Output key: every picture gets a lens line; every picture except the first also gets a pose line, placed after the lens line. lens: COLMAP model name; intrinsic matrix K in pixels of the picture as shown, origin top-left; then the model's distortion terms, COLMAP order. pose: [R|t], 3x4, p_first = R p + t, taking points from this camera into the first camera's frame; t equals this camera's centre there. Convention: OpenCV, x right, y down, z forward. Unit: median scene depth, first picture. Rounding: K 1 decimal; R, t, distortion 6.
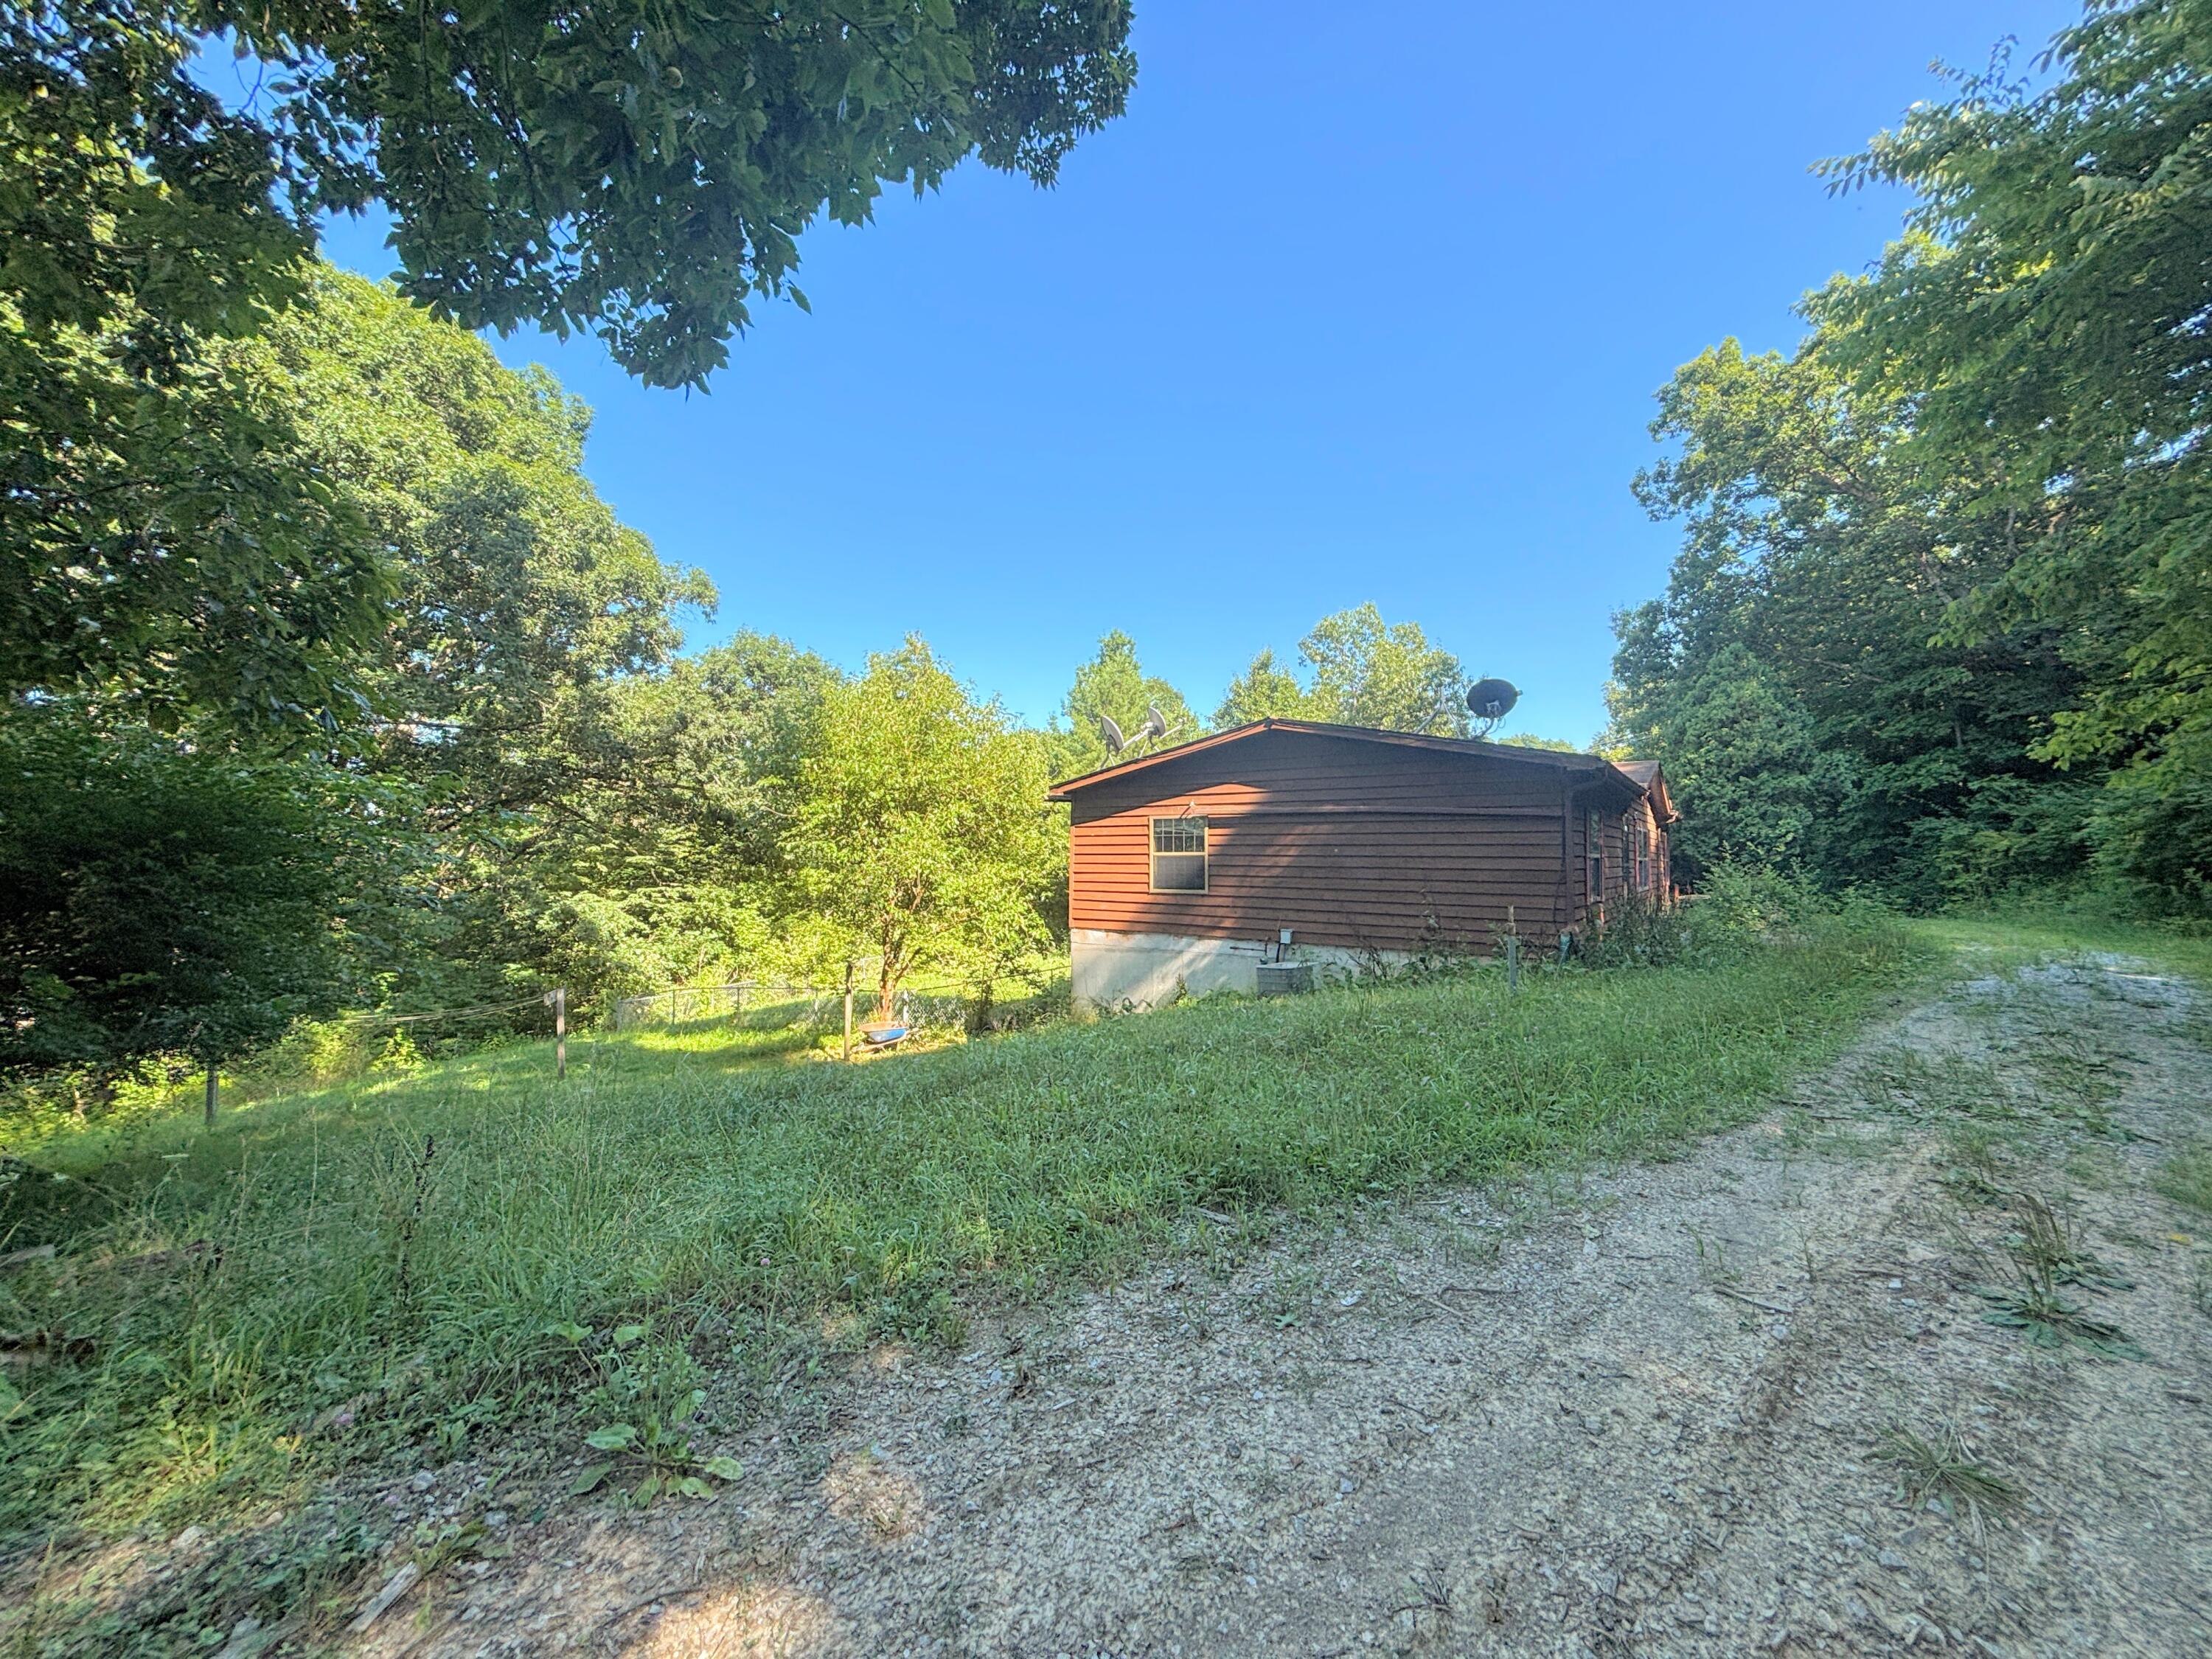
lens RADIAL K [[888.7, 0, 1094.3], [0, 888.7, 827.1], [0, 0, 1]] dist [0.003746, -0.002524]
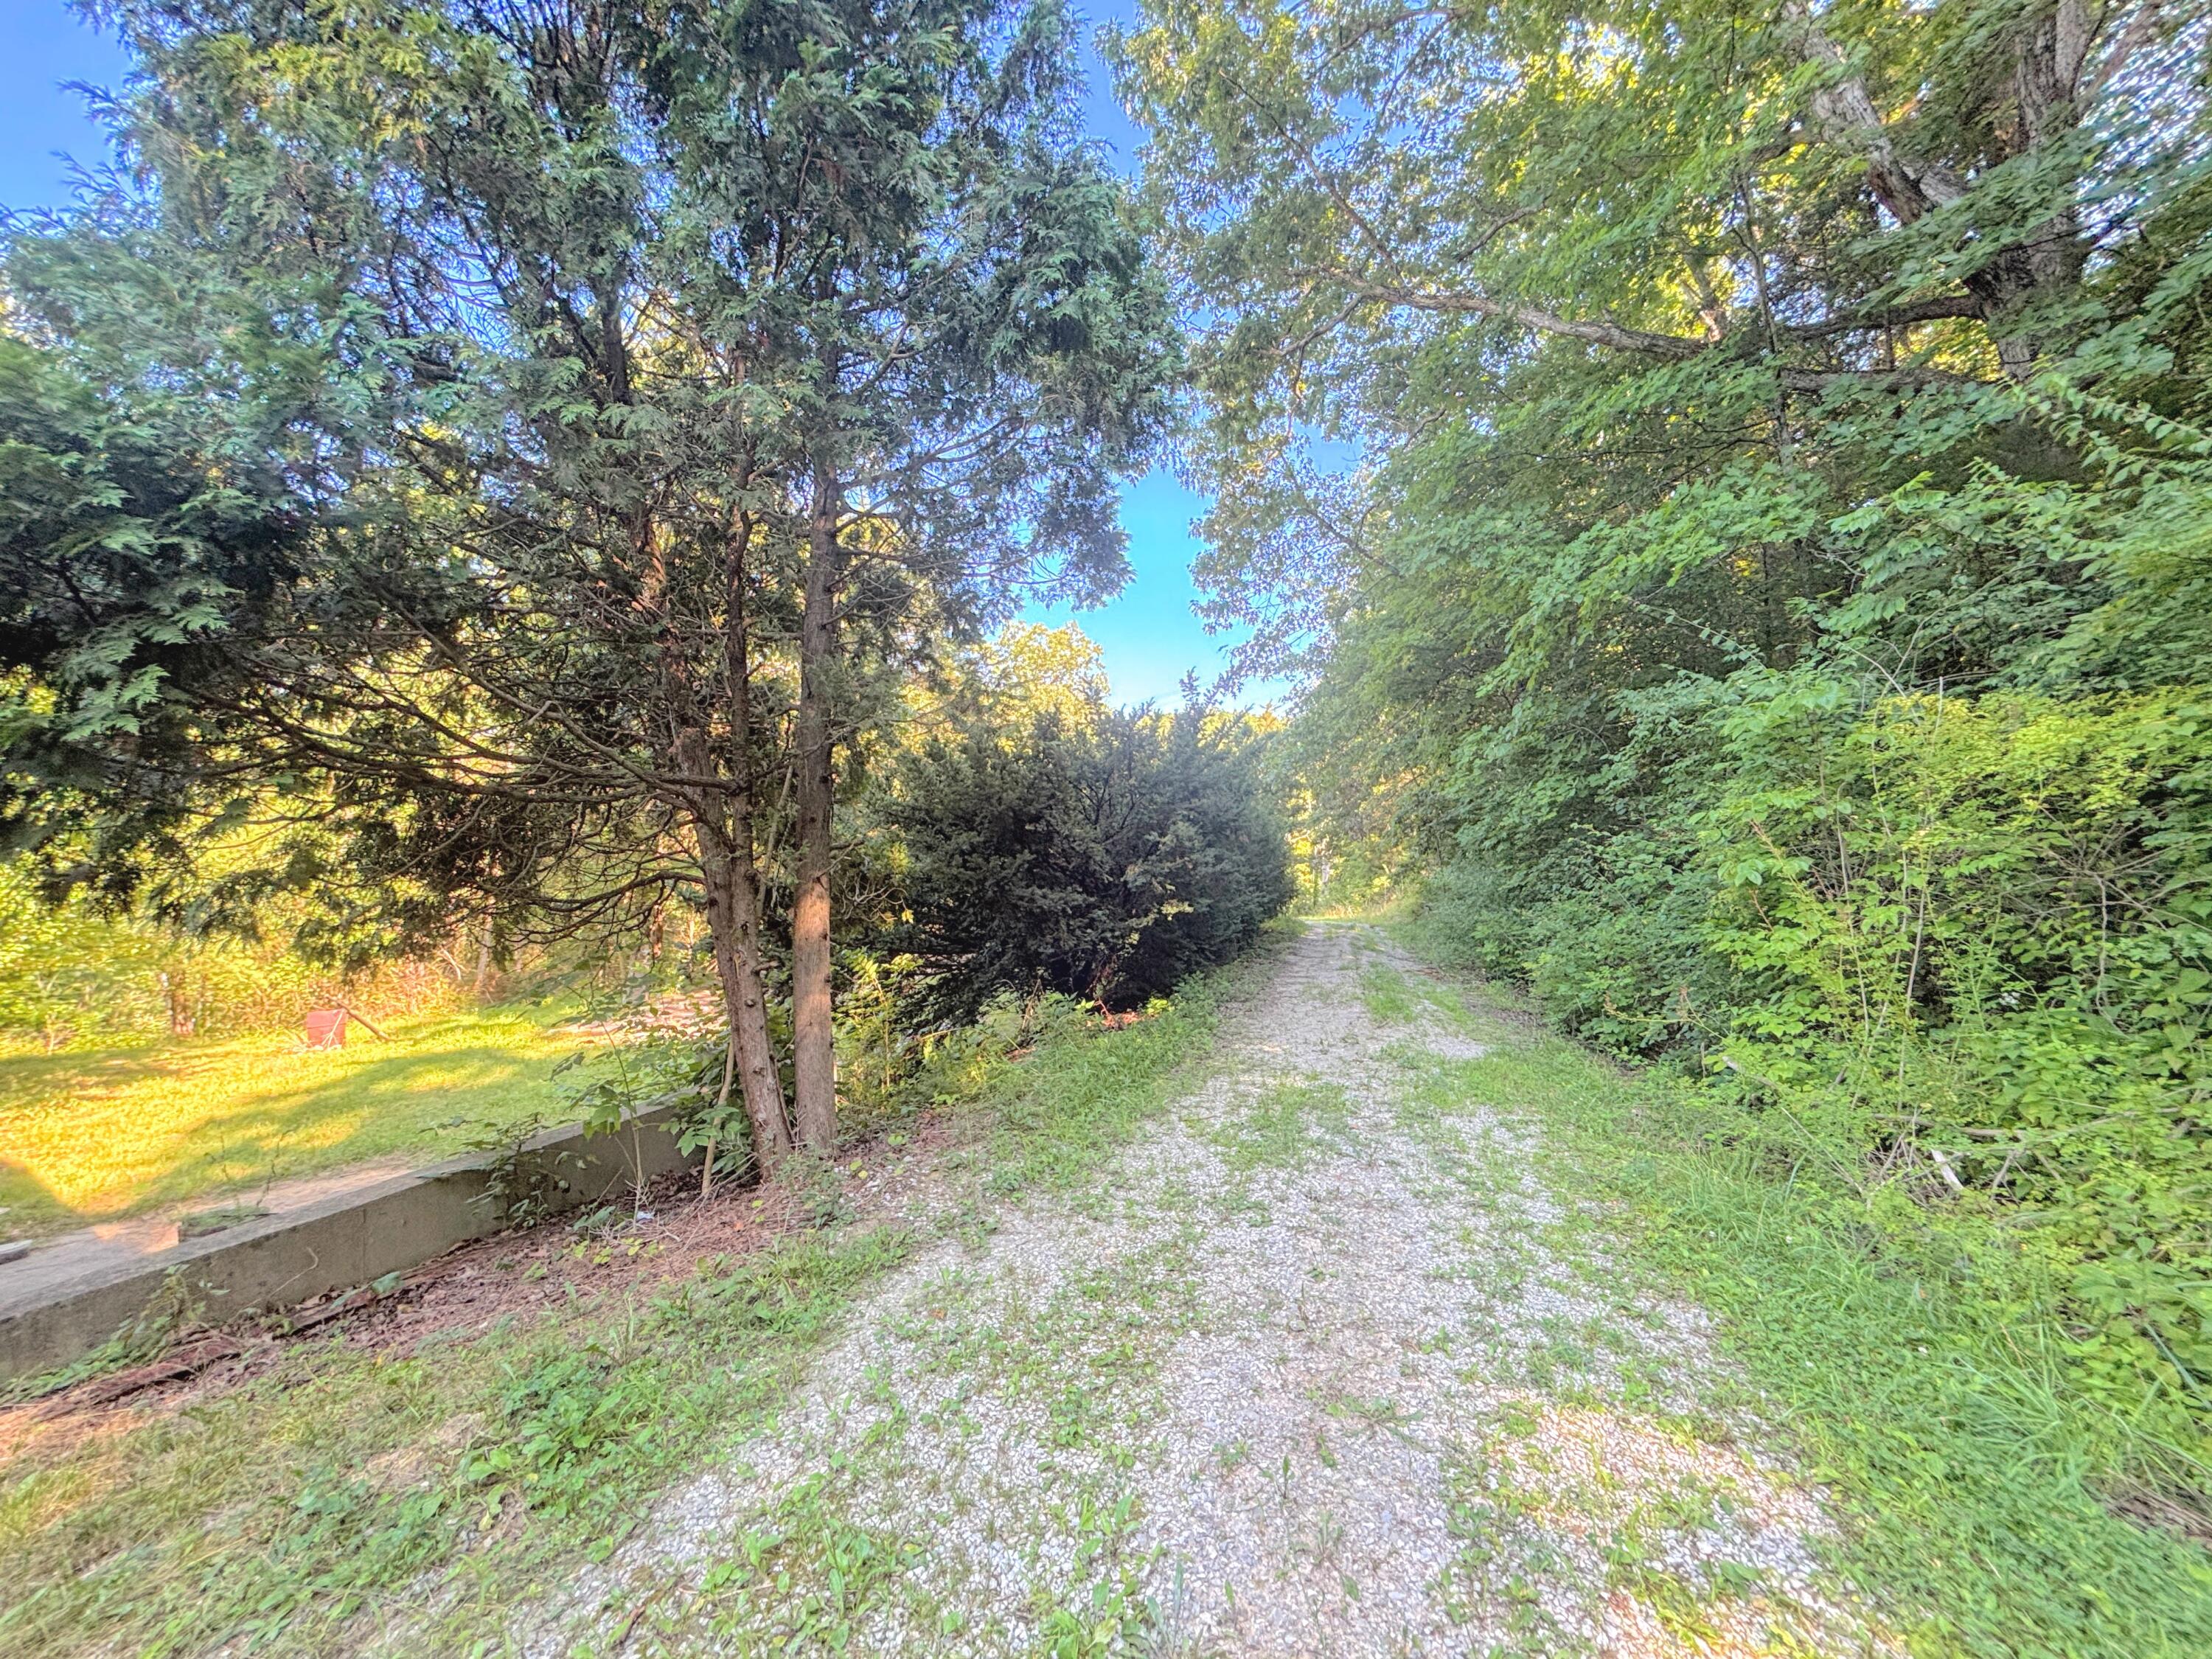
lens RADIAL K [[888.7, 0, 1112.9], [0, 888.7, 837.1], [0, 0, 1]] dist [0.003746, -0.002524]
pose [[0.991471, 0.006179, 0.130181, 0.773963], [-0.011236, 0.999209, 0.038147, 0.031030], [-0.129843, -0.039284, 0.990756, 0.799972]]
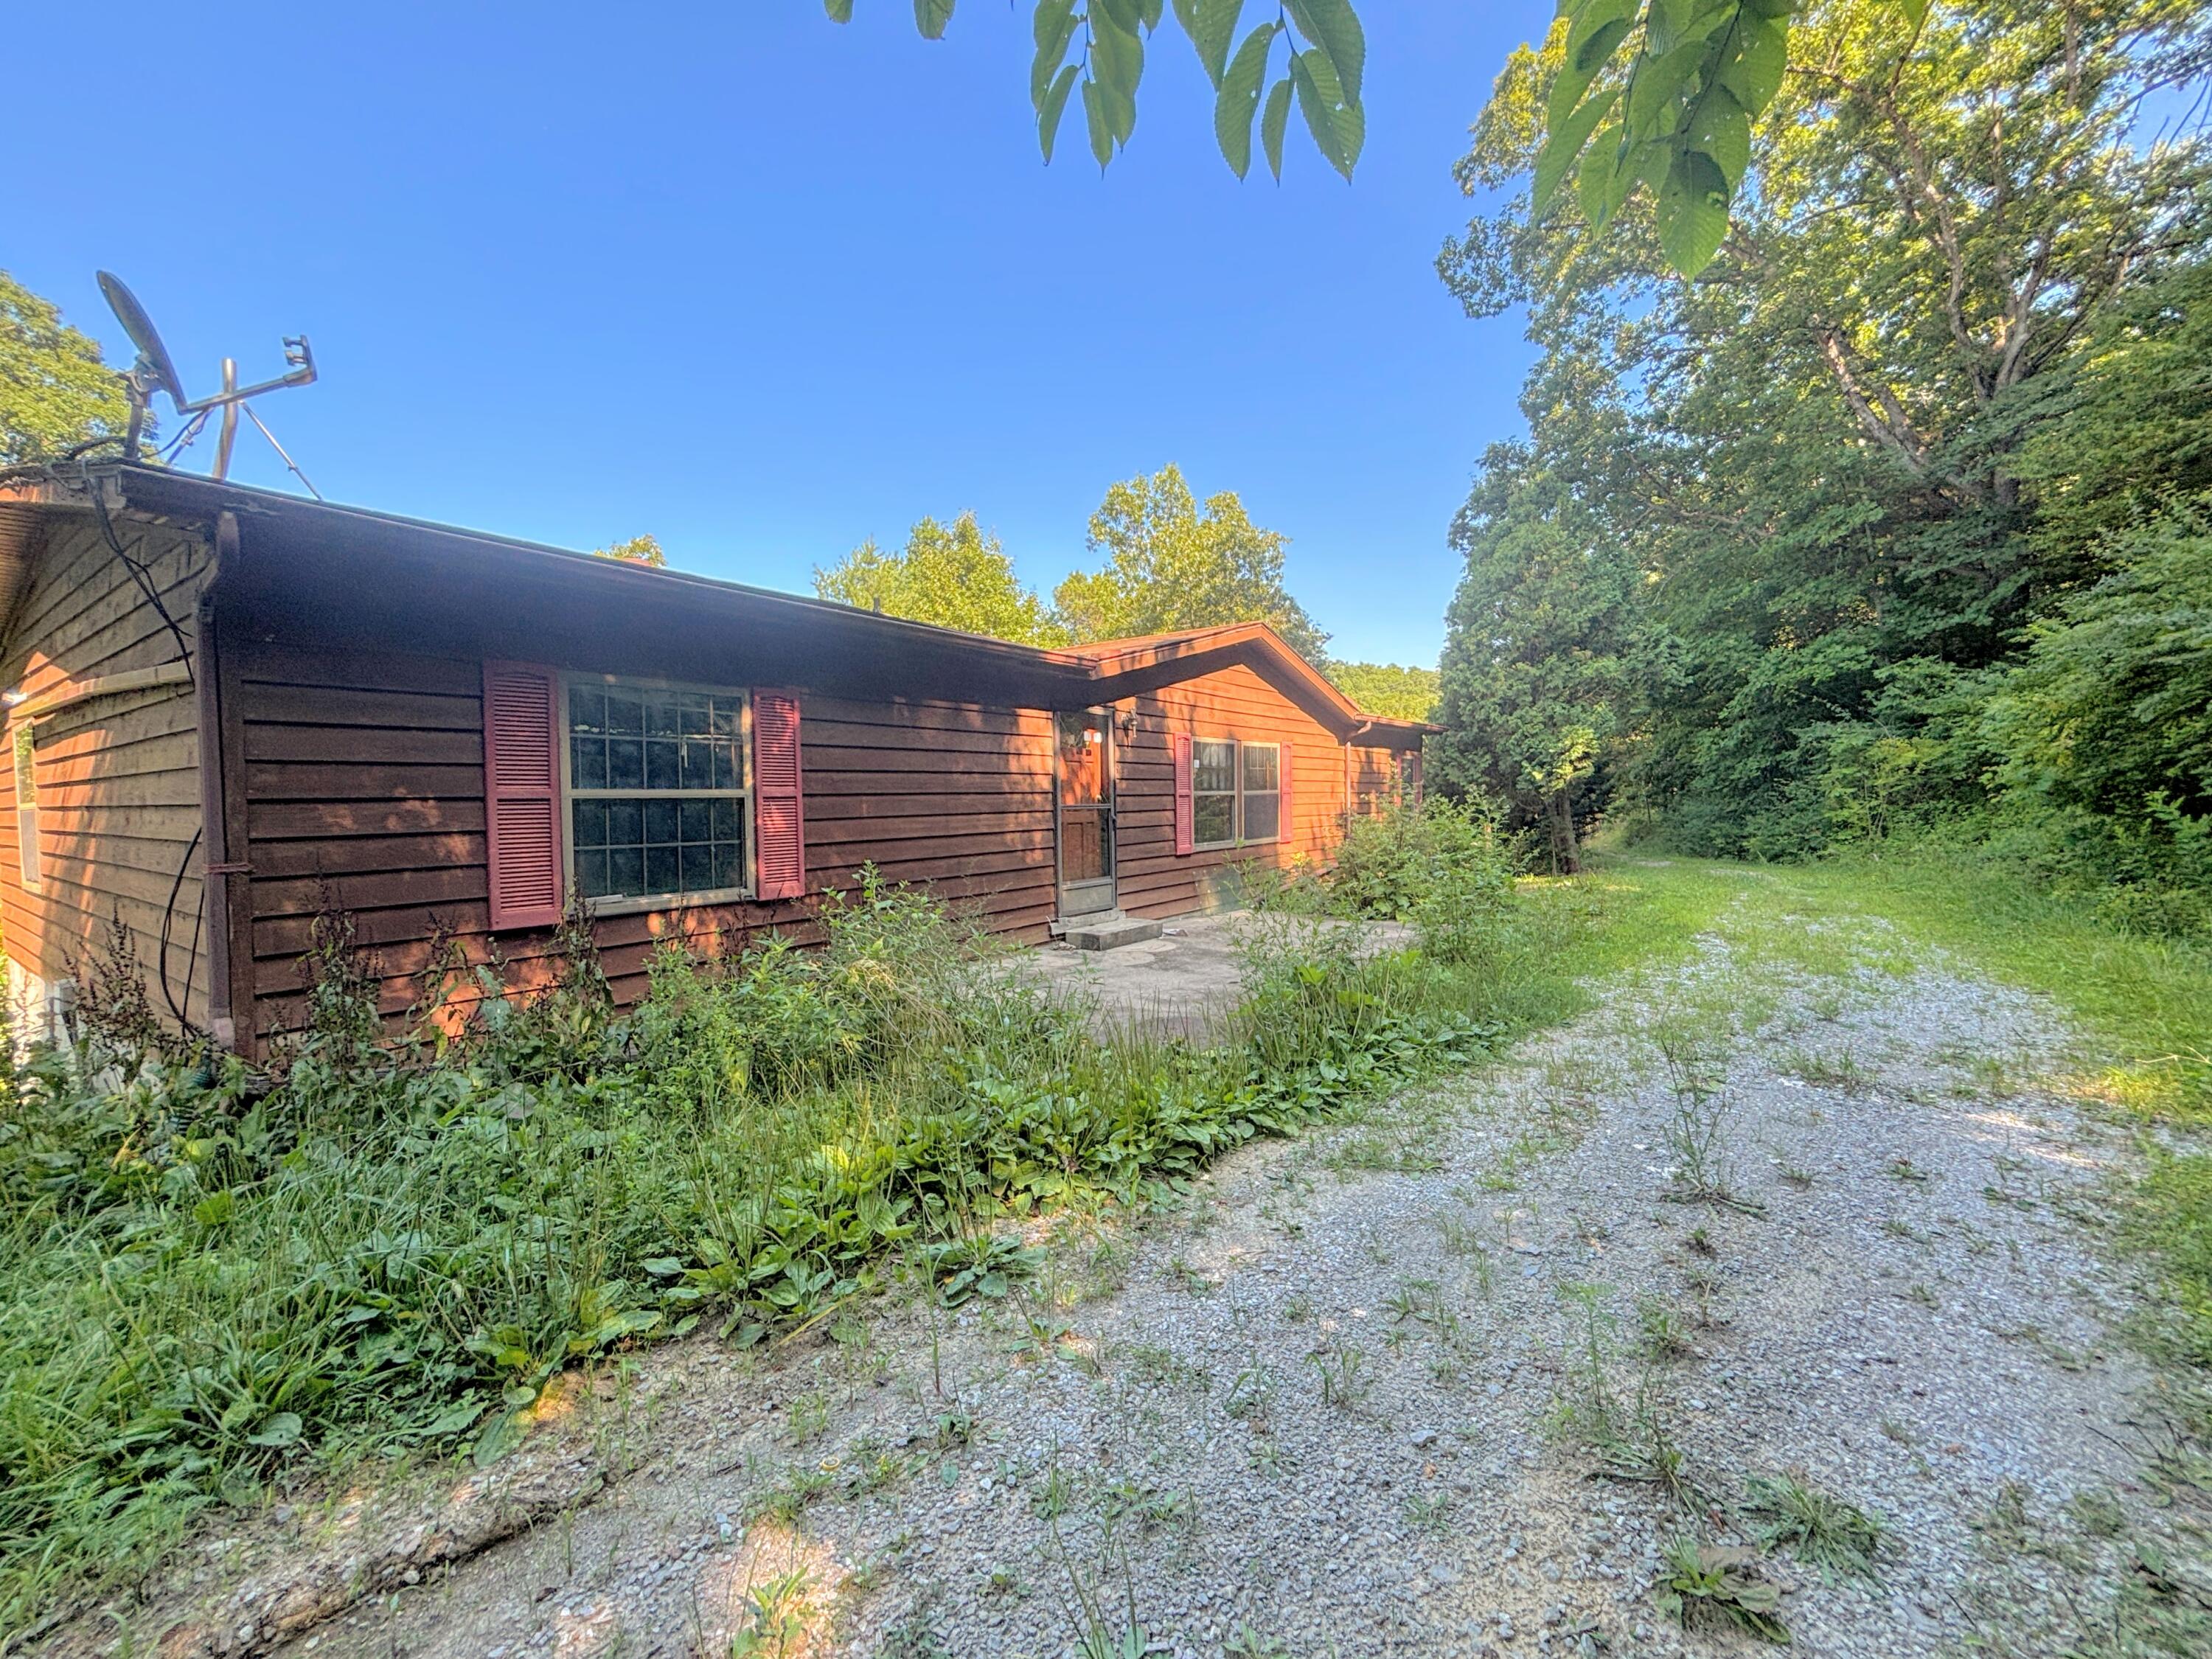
lens RADIAL K [[888.7, 0, 1104.8], [0, 888.7, 824.0], [0, 0, 1]] dist [0.003746, -0.002524]
pose [[0.999810, -0.019165, -0.003574, 0.387856], [0.019361, 0.997577, 0.066830, 0.012493], [0.002285, -0.066887, 0.997758, 0.301324]]
